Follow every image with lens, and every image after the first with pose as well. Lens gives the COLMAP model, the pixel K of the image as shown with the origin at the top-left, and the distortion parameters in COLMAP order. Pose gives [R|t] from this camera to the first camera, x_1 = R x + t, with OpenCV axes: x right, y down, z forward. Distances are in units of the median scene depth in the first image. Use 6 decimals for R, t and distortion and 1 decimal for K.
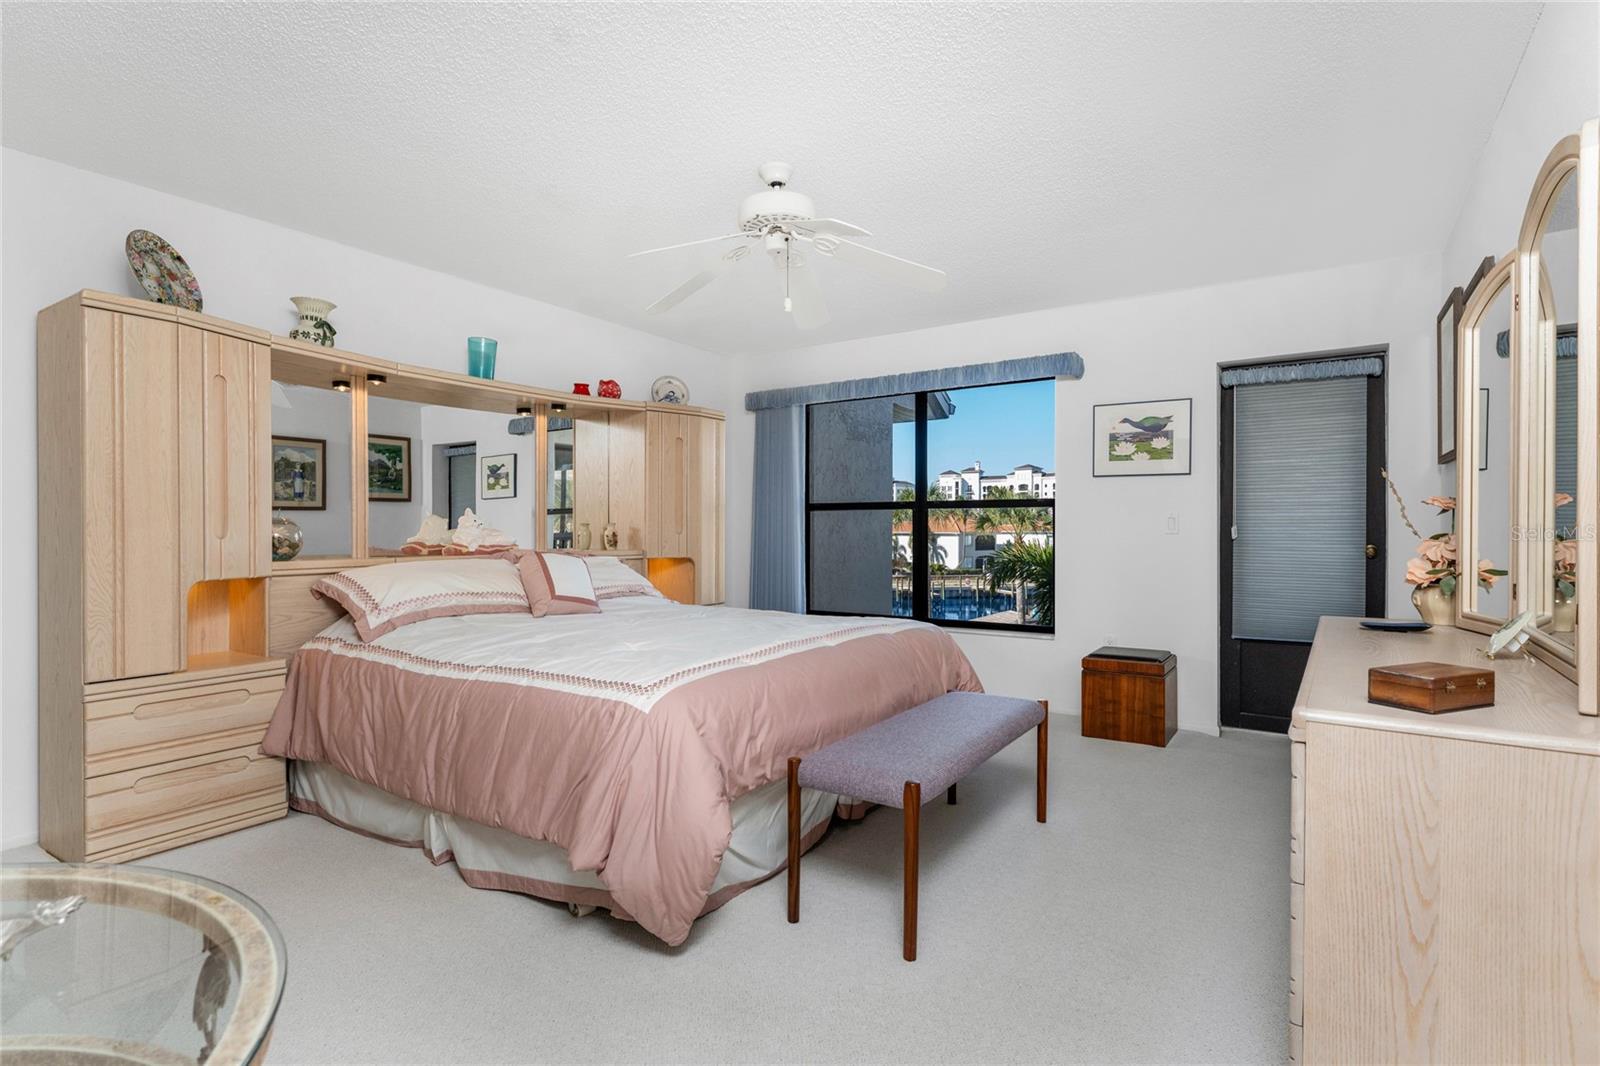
lens RADIAL K [[806.2, 0, 767.0], [0, 806.2, 530.3], [0, 0, 1]] dist [-0.000024, -0.001684]
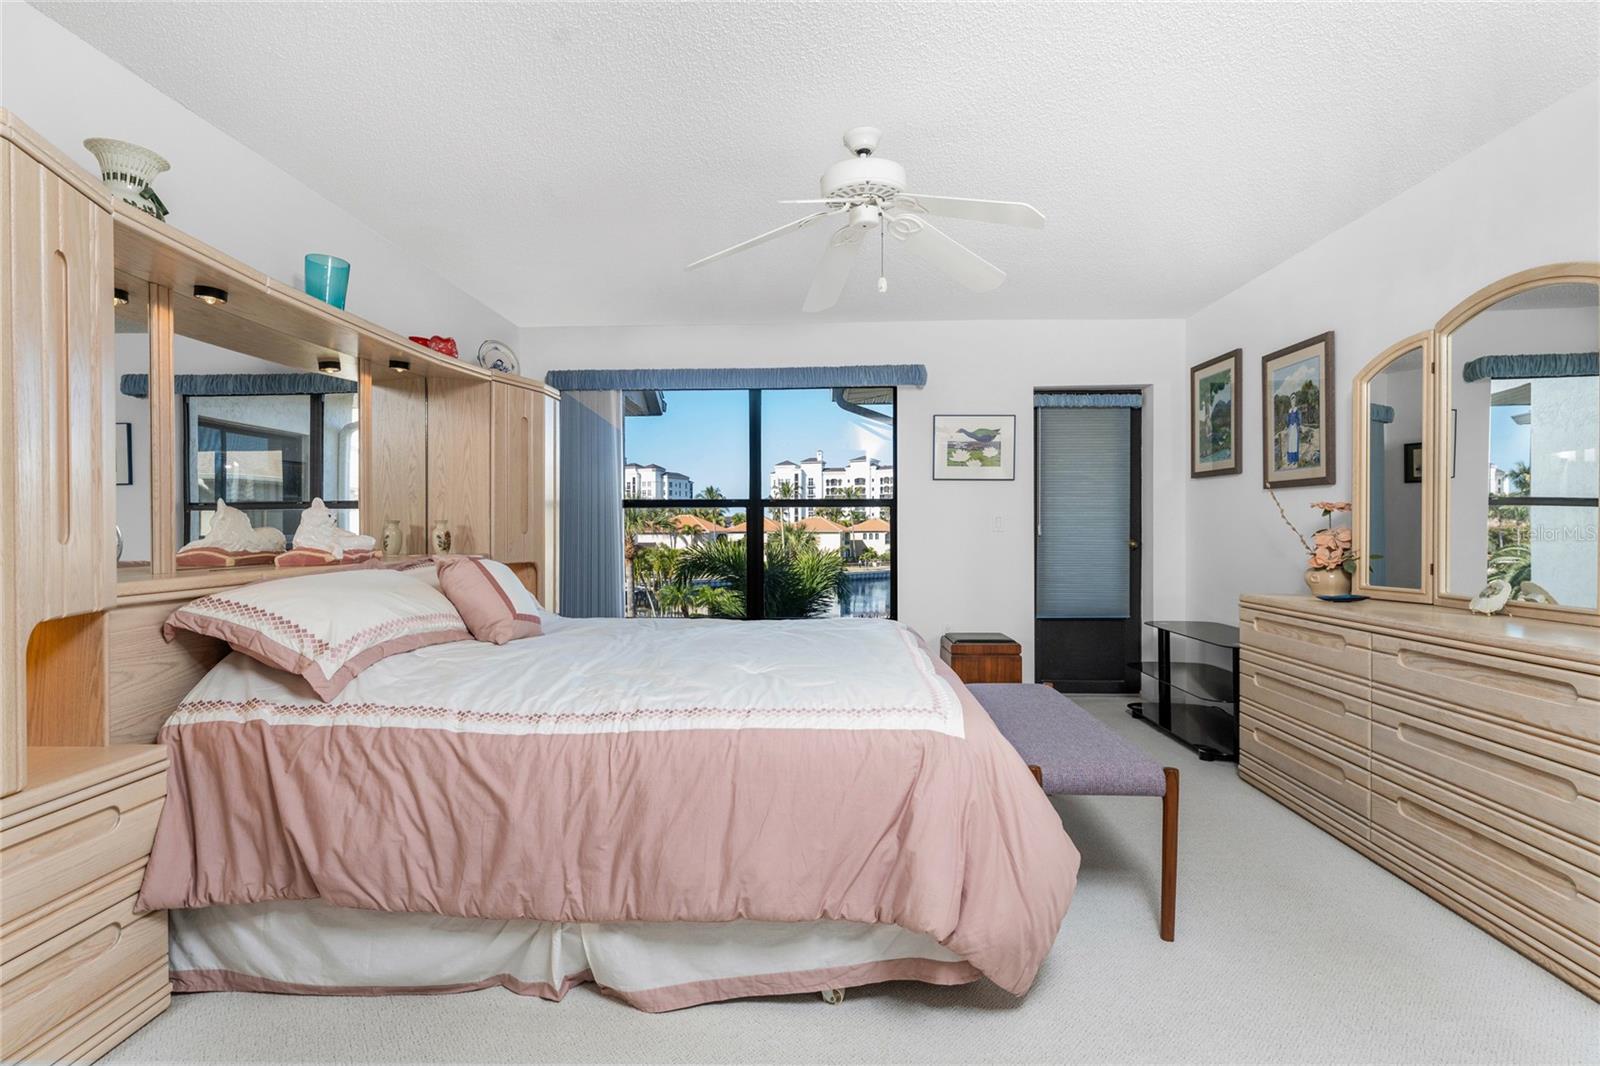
lens RADIAL K [[806.2, 0, 795.6], [0, 806.2, 531.9], [0, 0, 1]] dist [-0.000024, -0.001684]
pose [[0.848858, -0.004125, 0.528606, -0.400174], [0.002973, 0.999991, 0.003029, 0.001256], [-0.528613, -0.000999, 0.848862, 0.191536]]
